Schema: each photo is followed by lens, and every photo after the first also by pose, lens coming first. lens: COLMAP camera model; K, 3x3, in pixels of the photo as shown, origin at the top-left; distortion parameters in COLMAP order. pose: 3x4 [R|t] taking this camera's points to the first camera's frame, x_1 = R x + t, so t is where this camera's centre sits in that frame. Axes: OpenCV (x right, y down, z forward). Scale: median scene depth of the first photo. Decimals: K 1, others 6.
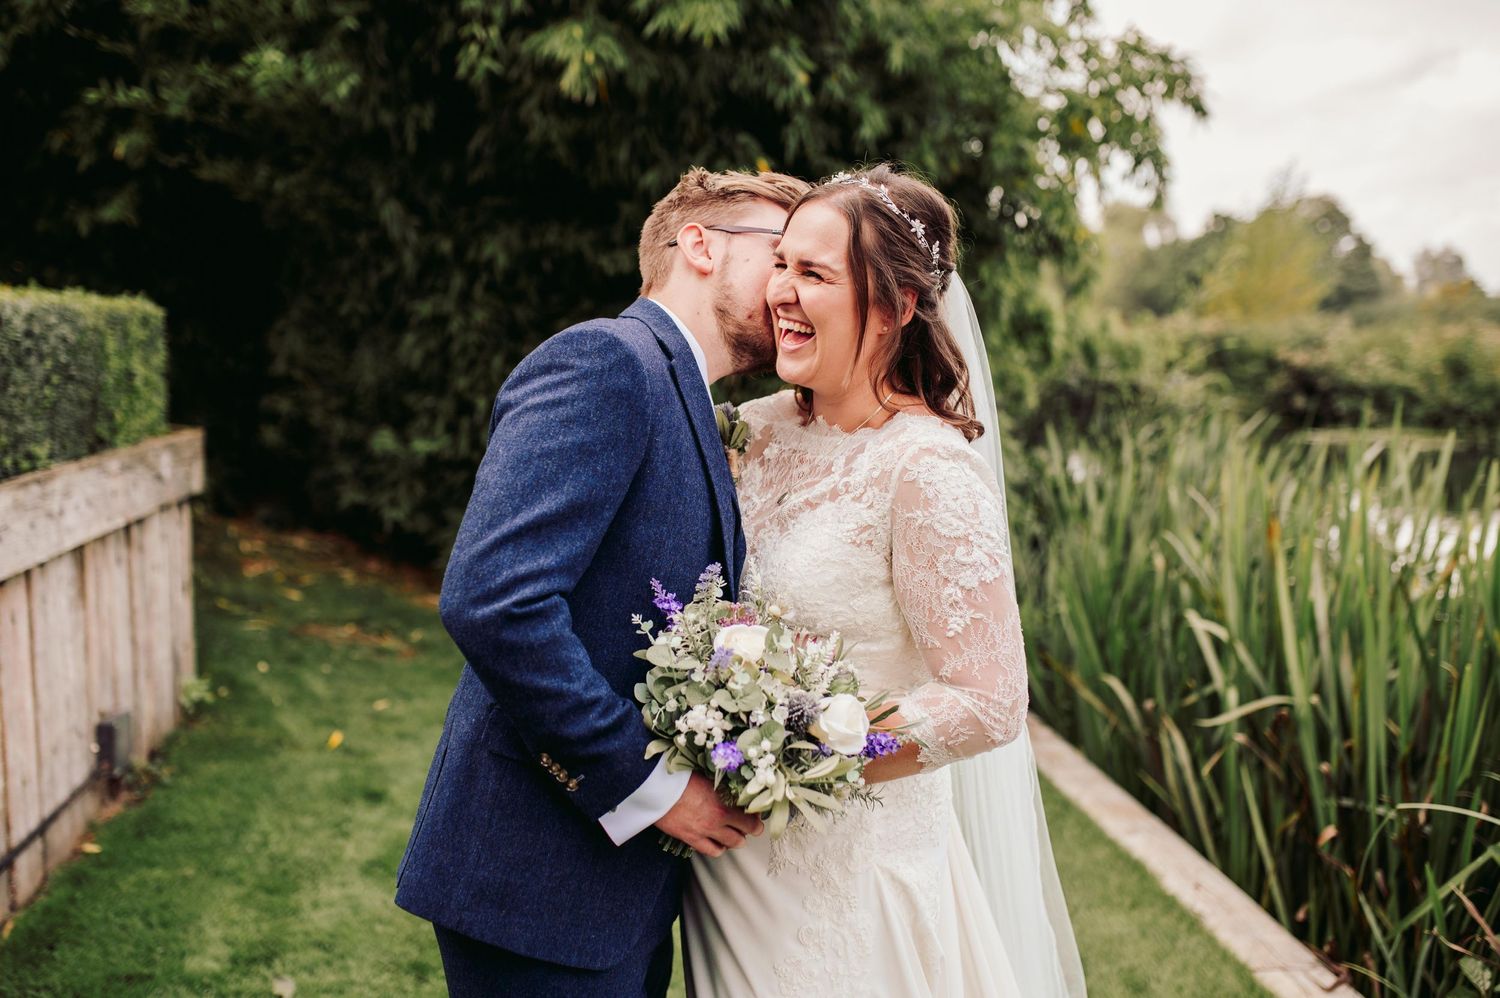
lens RADIAL K [[1529.2, 0, 731.3], [0, 1529.2, 501.8], [0, 0, 1]] dist [-0.060830, 0.088392]
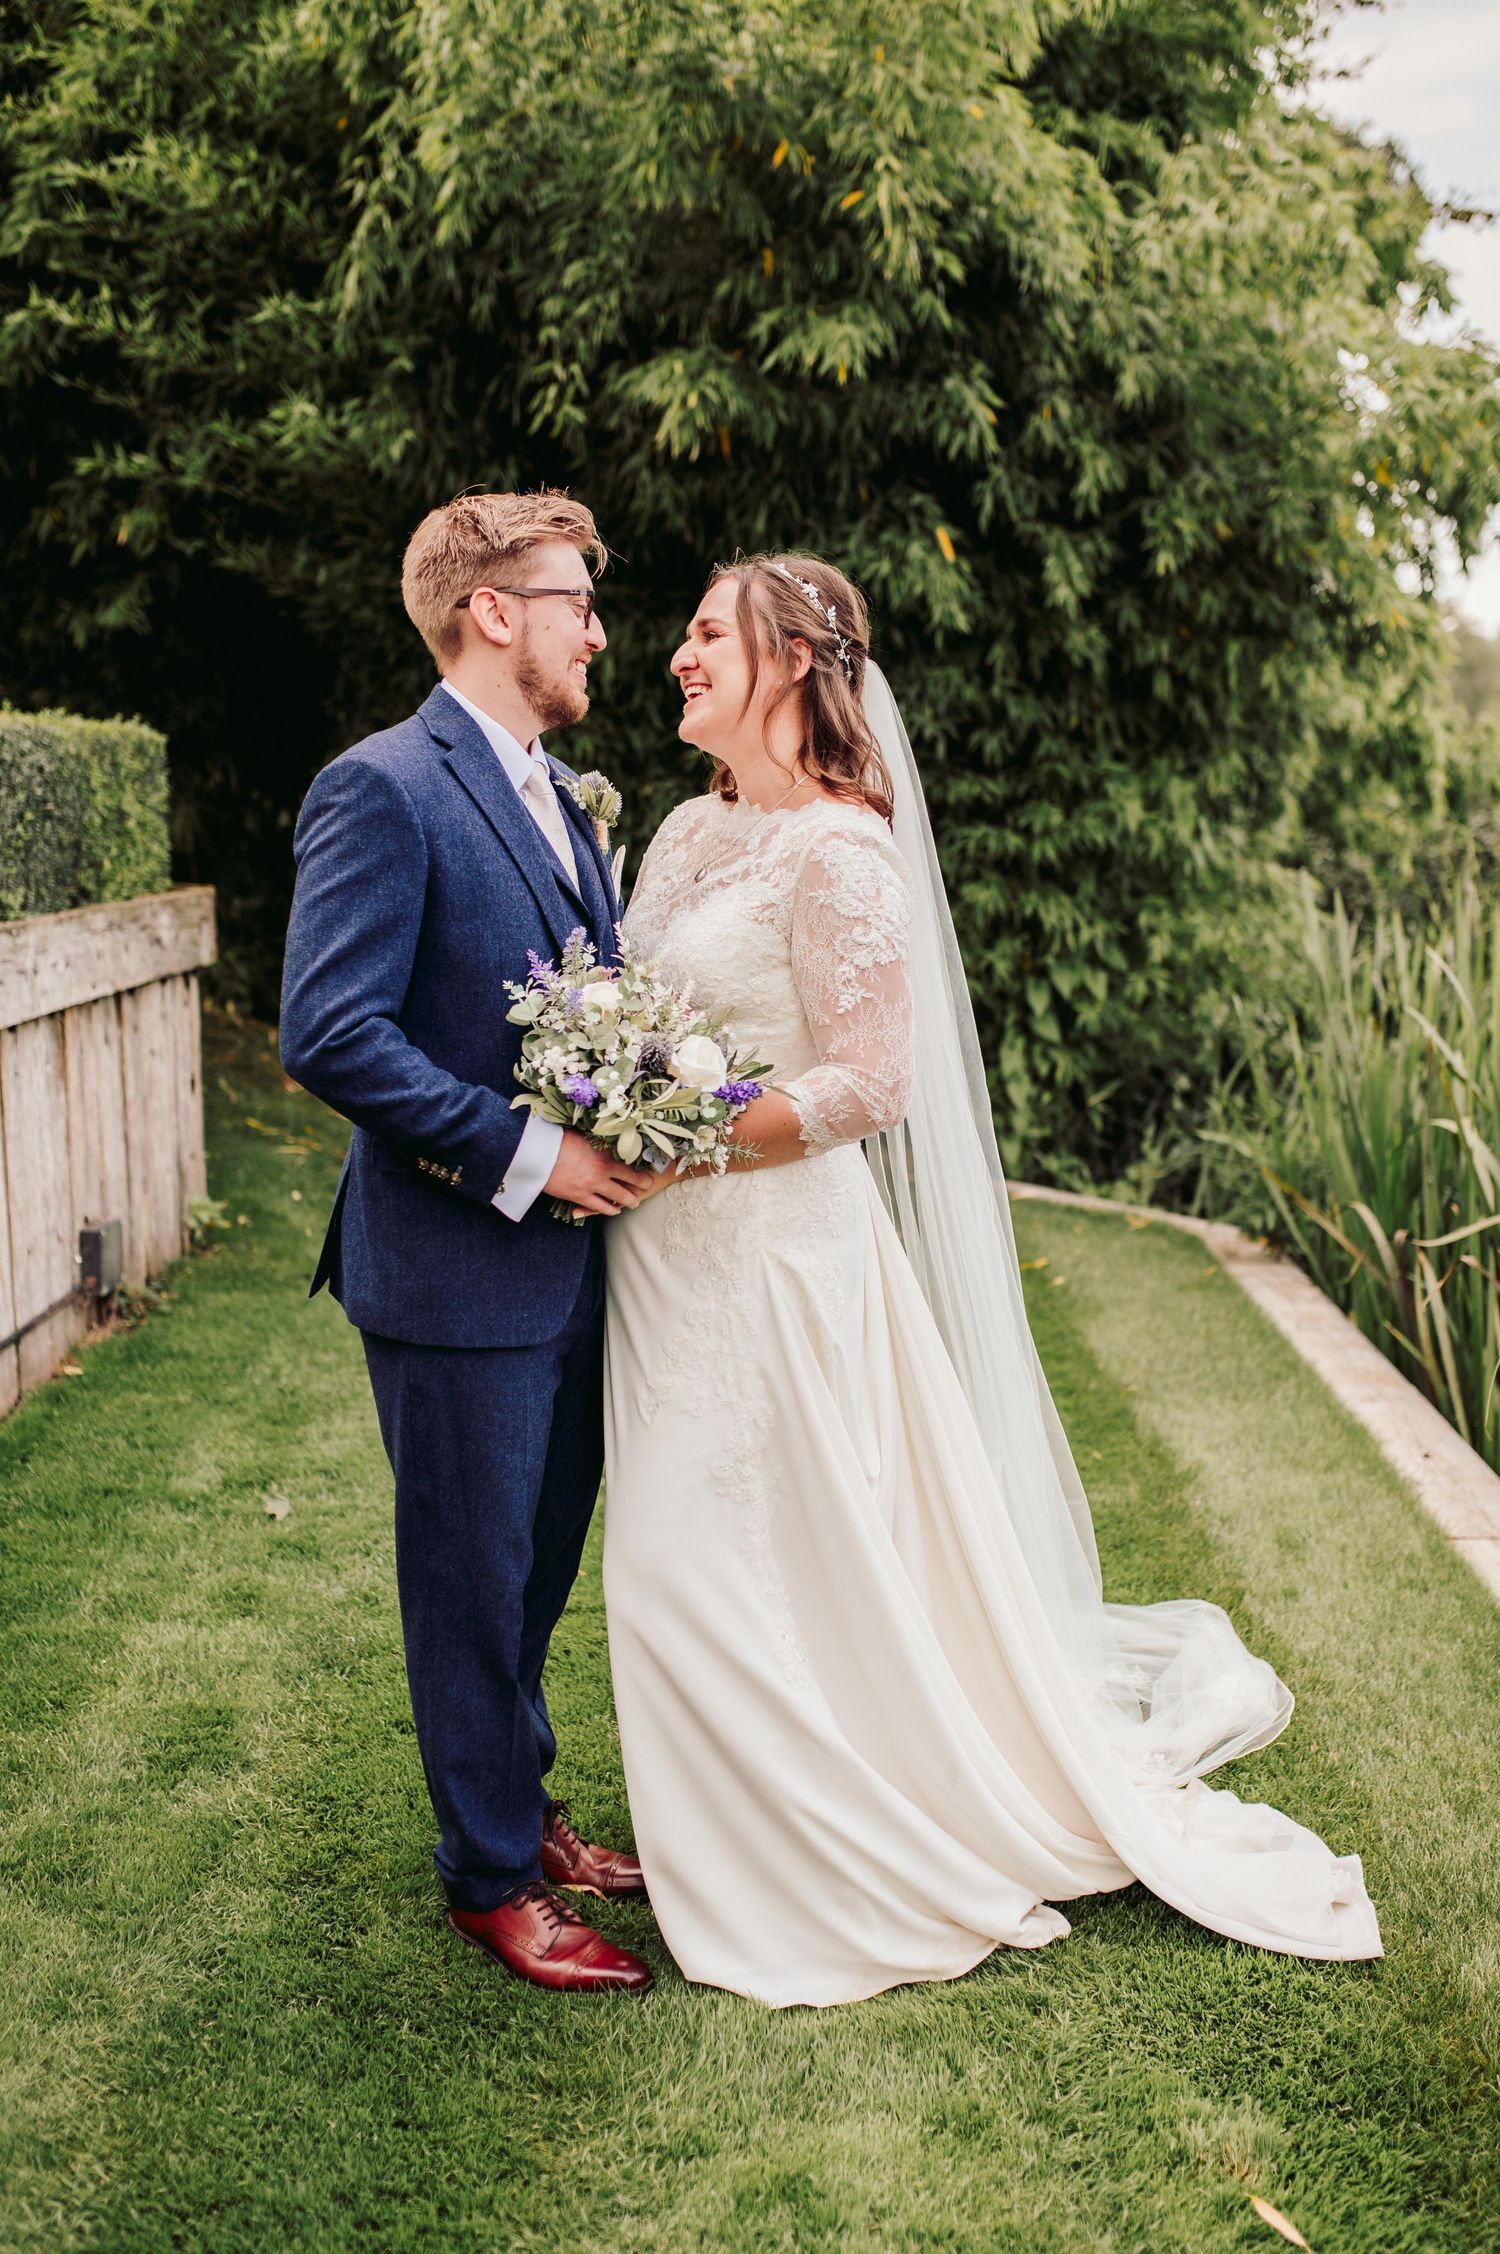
lens RADIAL K [[2297.9, 0, 750.0], [0, 2297.9, 1127.0], [0, 0, 1]] dist [-0.060830, 0.088392]
pose [[0.991588, 0.008179, -0.129176, 0.094335], [-0.003286, 0.999271, 0.038046, 0.034402], [0.129393, -0.037302, 0.990892, -0.171711]]
